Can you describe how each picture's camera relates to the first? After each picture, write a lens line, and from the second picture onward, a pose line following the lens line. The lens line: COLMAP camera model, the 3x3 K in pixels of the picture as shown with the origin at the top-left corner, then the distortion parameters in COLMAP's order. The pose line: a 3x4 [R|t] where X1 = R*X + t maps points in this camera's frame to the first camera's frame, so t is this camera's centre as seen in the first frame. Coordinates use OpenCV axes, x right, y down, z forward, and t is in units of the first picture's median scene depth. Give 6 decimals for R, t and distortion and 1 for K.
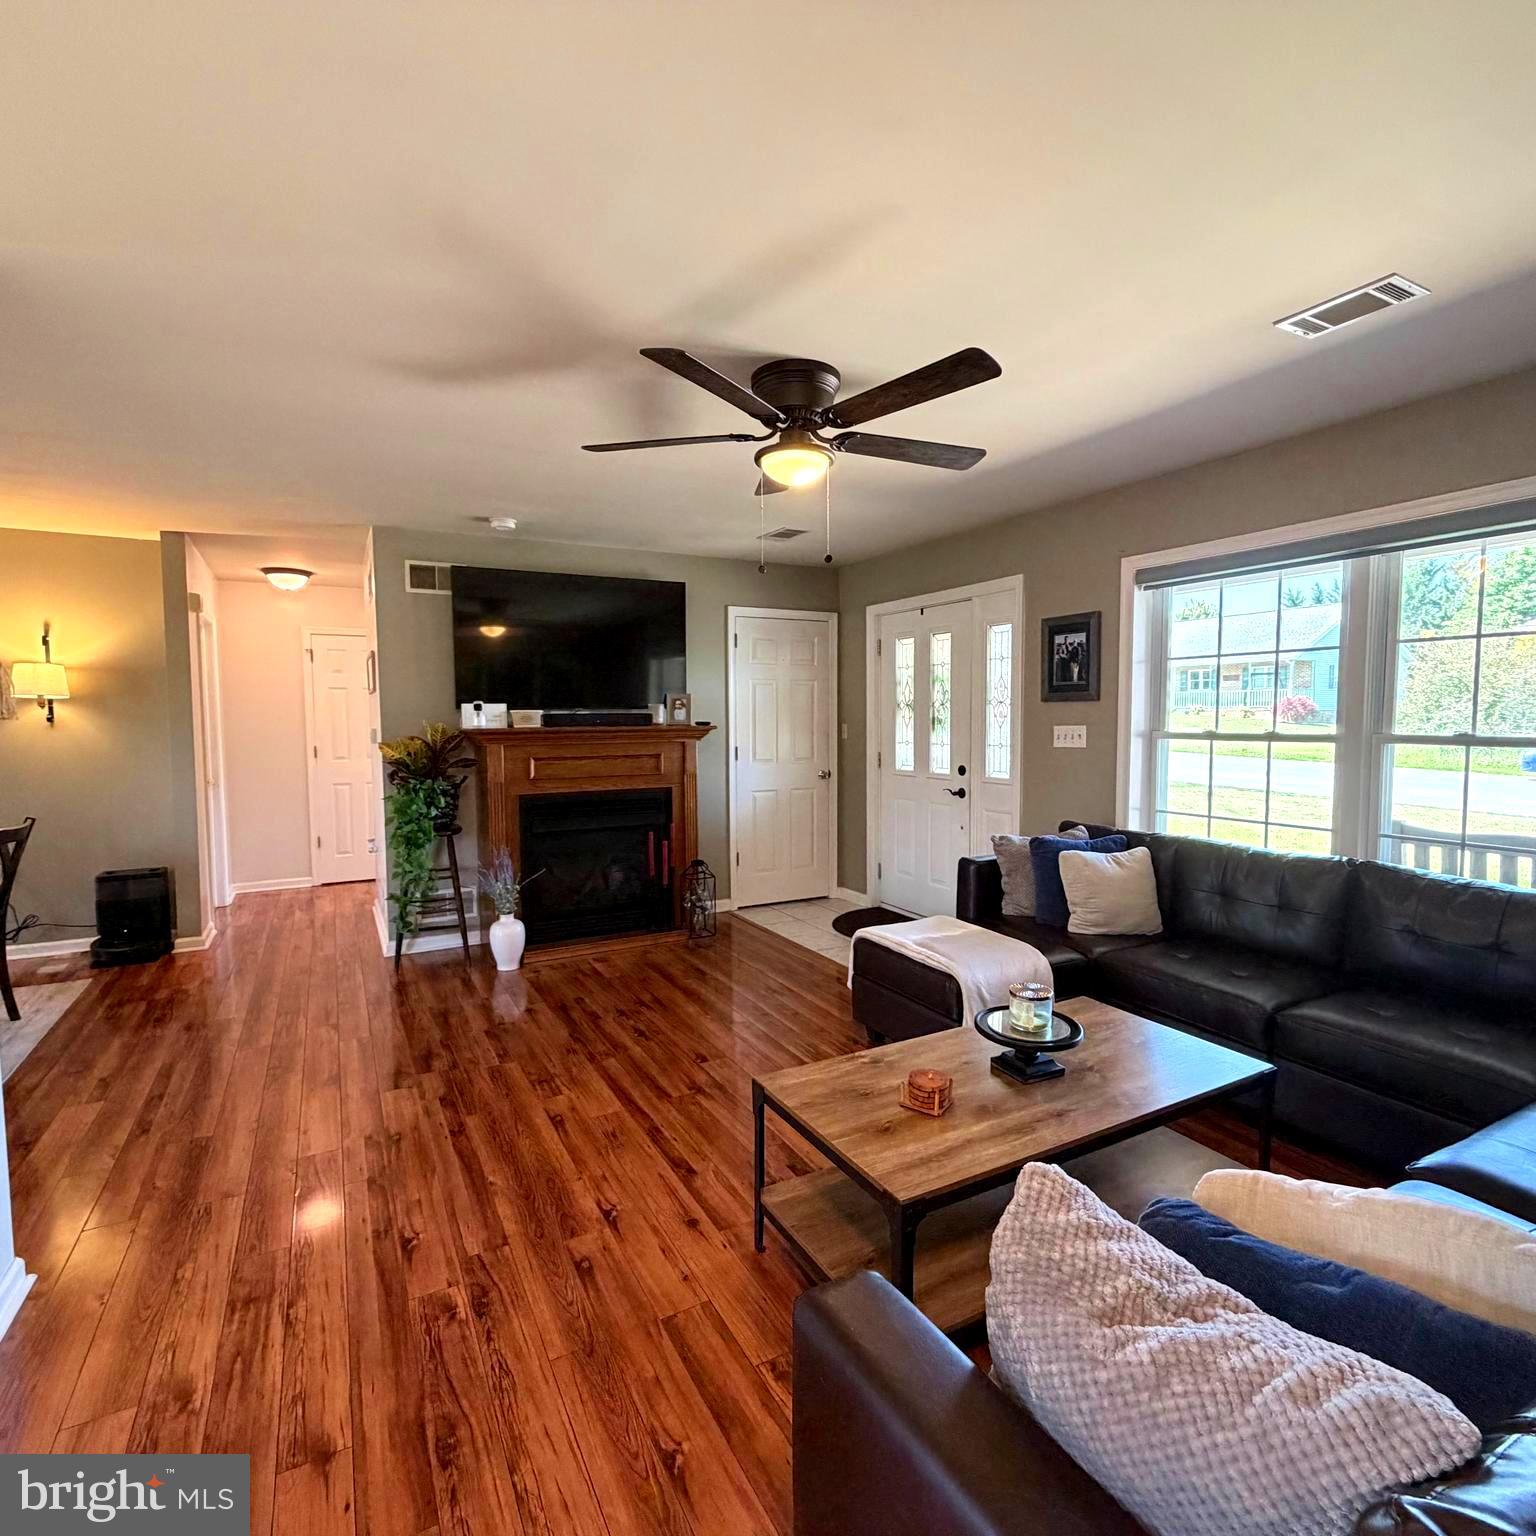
lens RADIAL K [[818.7, 0, 762.1], [0, 818.7, 771.0], [0, 0, 1]] dist [0.001102, -0.000007]
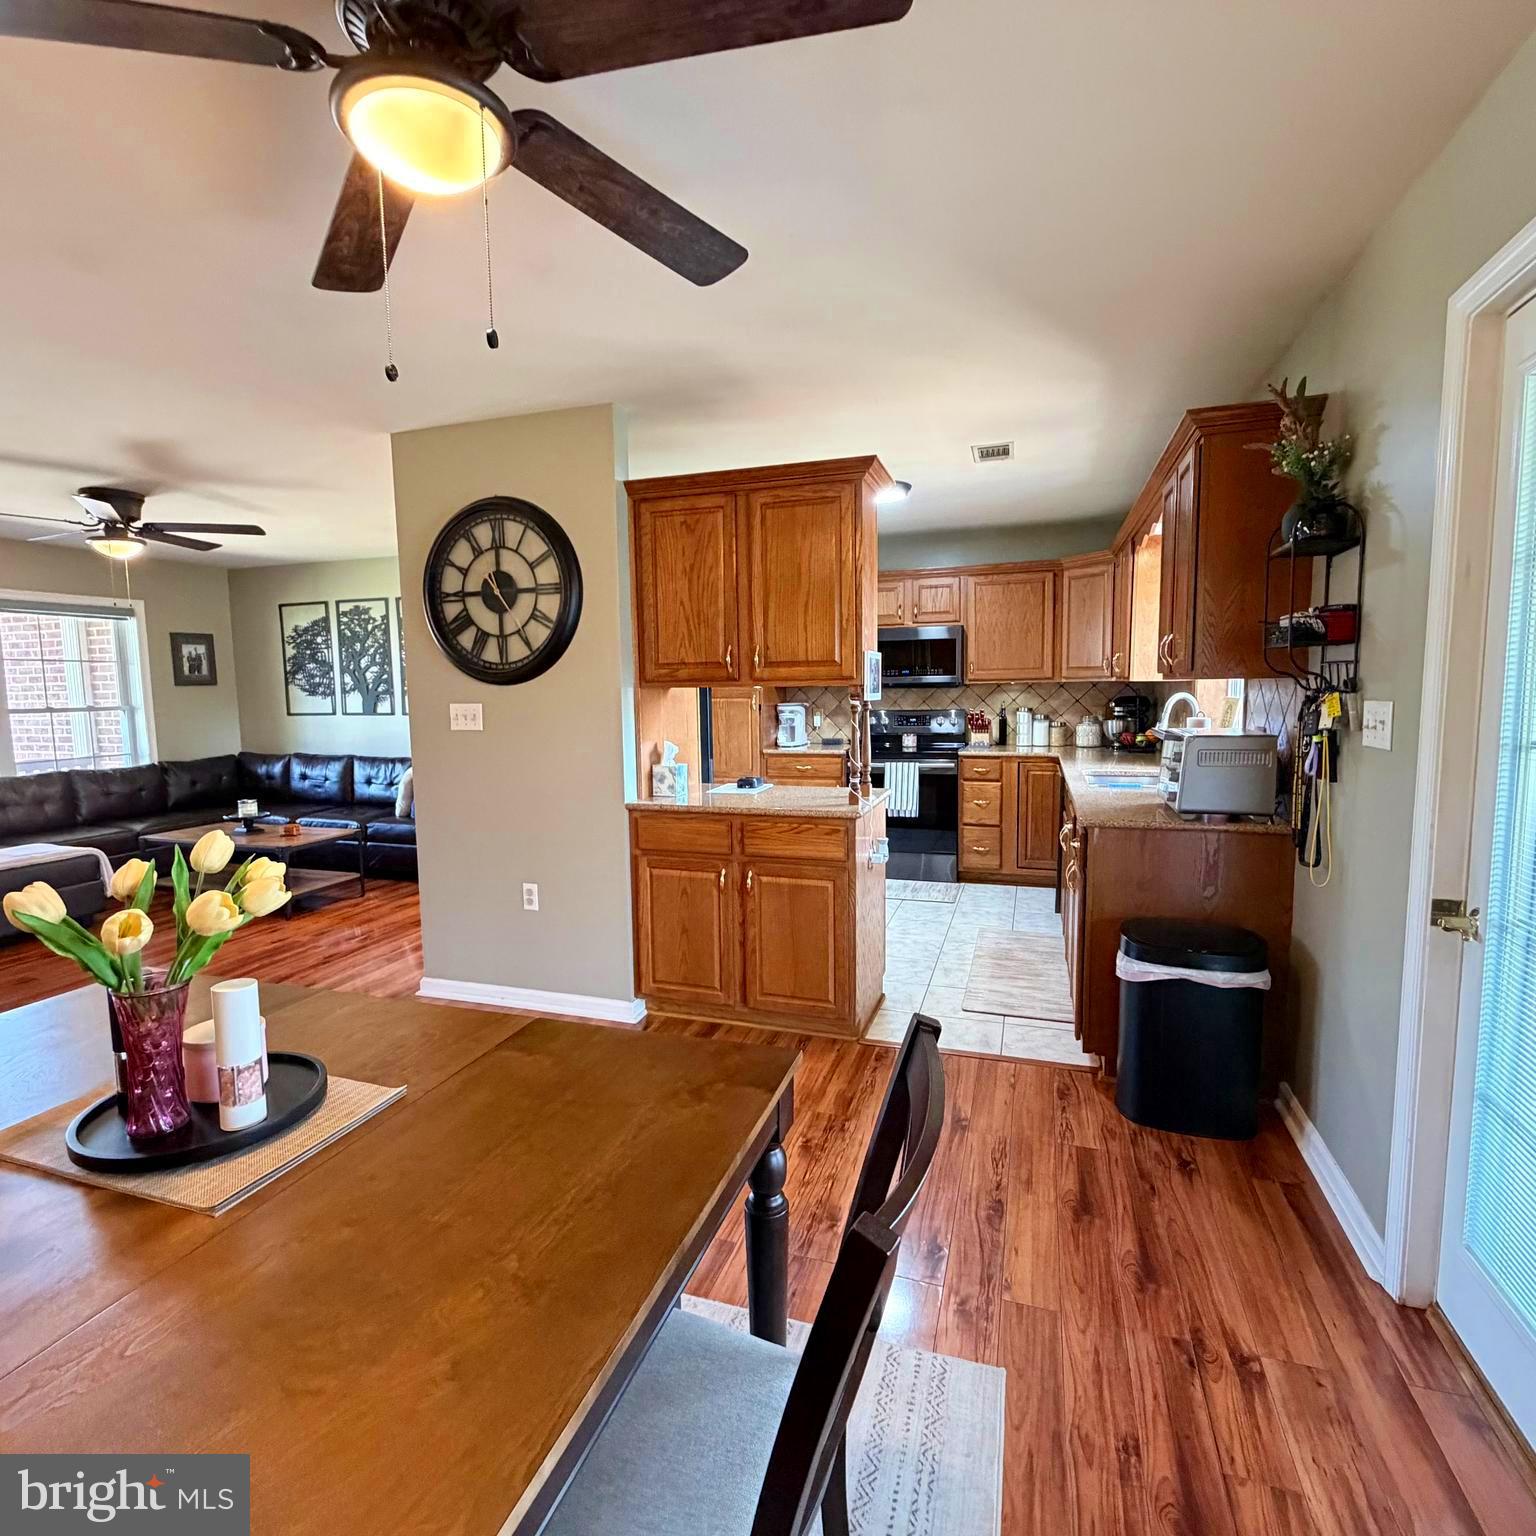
lens RADIAL K [[818.7, 0, 758.6], [0, 818.7, 766.5], [0, 0, 1]] dist [0.001102, -0.000007]
pose [[-0.686197, -0.054573, 0.725366, -1.350035], [0.070553, 0.987487, 0.141038, -0.045126], [-0.723986, 0.147957, -0.673760, 0.798026]]
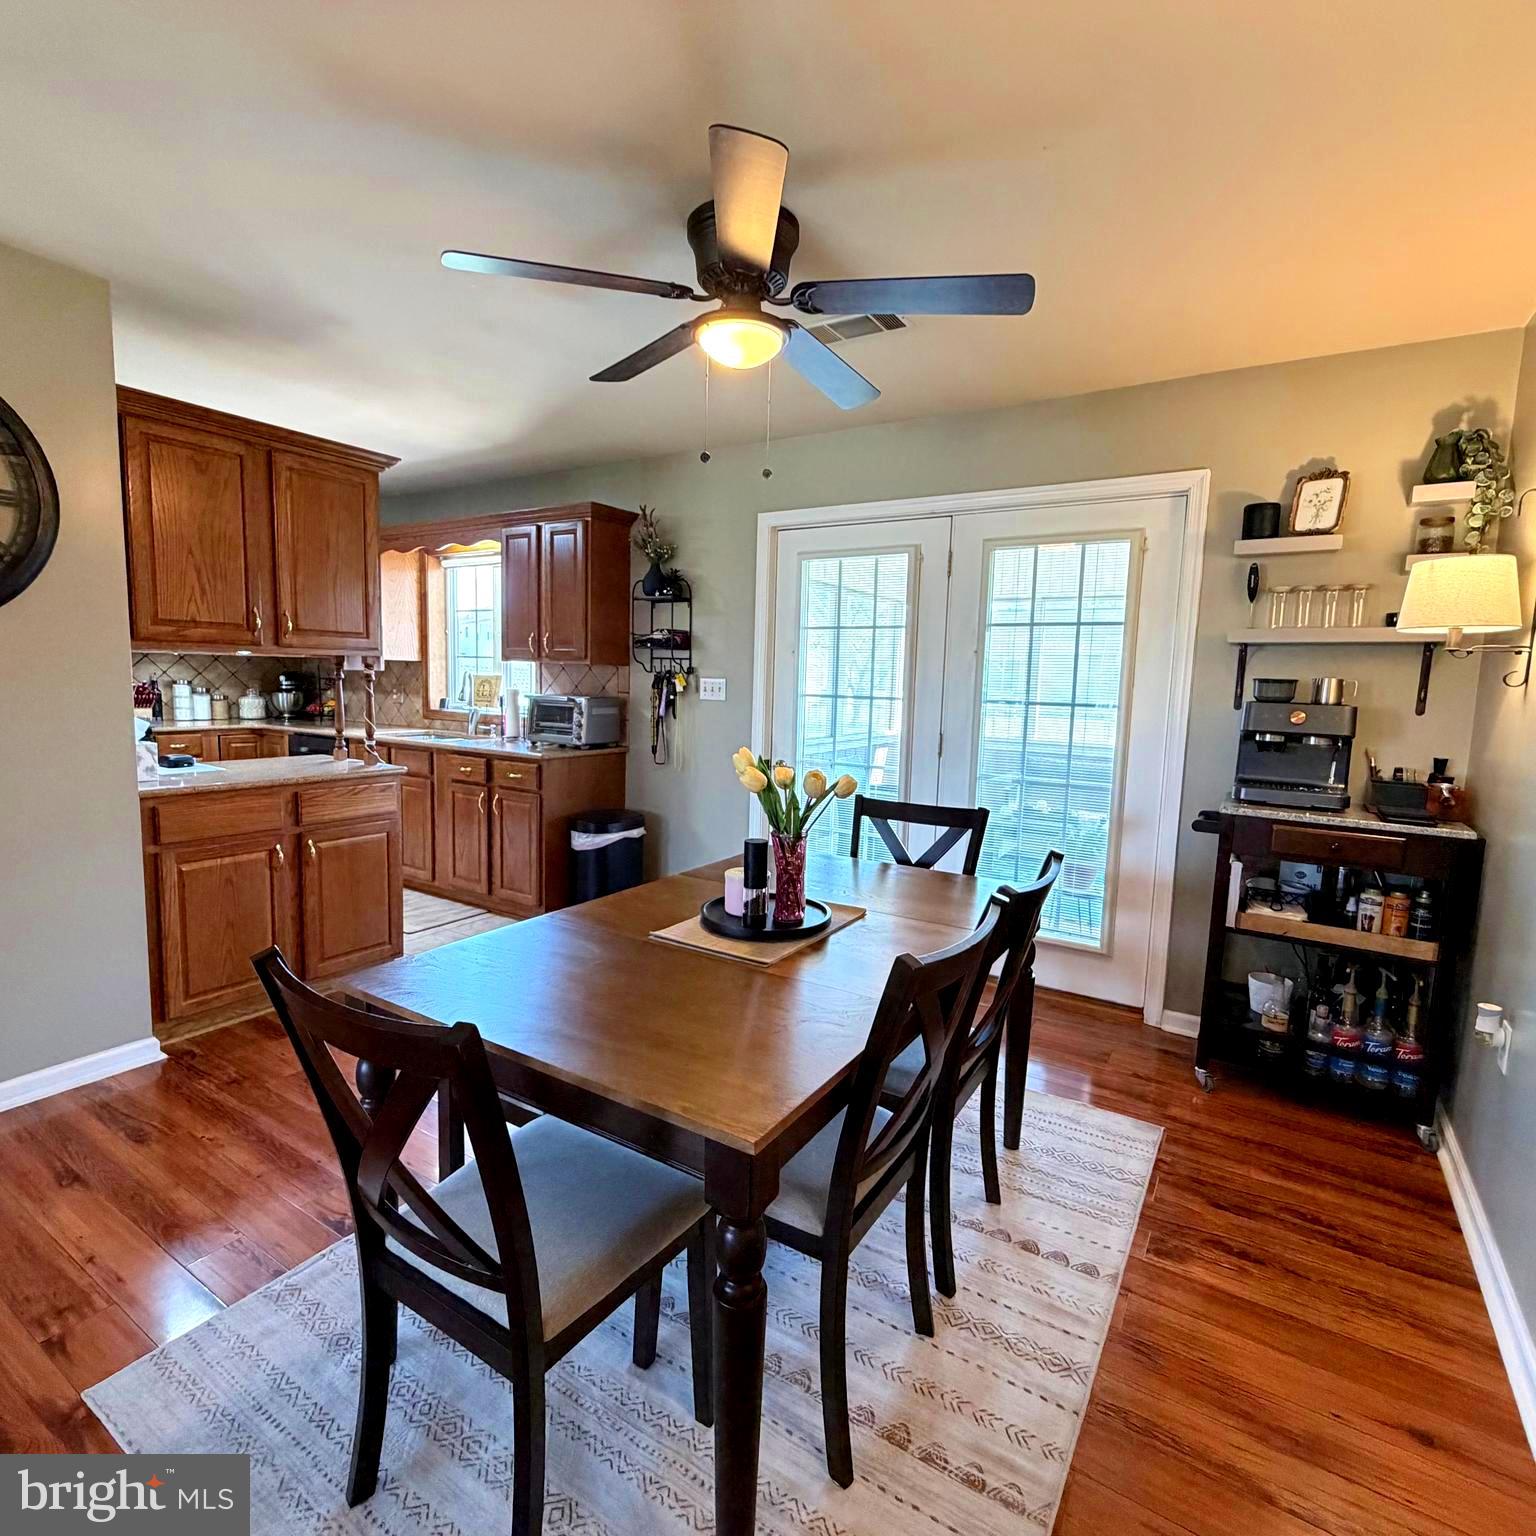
lens RADIAL K [[818.7, 0, 758.6], [0, 818.7, 765.5], [0, 0, 1]] dist [0.001102, -0.000007]
pose [[-0.874570, 0.036906, -0.483492, -0.789598], [-0.055586, 0.982896, 0.175574, -0.065441], [0.481702, 0.180427, -0.857560, 1.142650]]
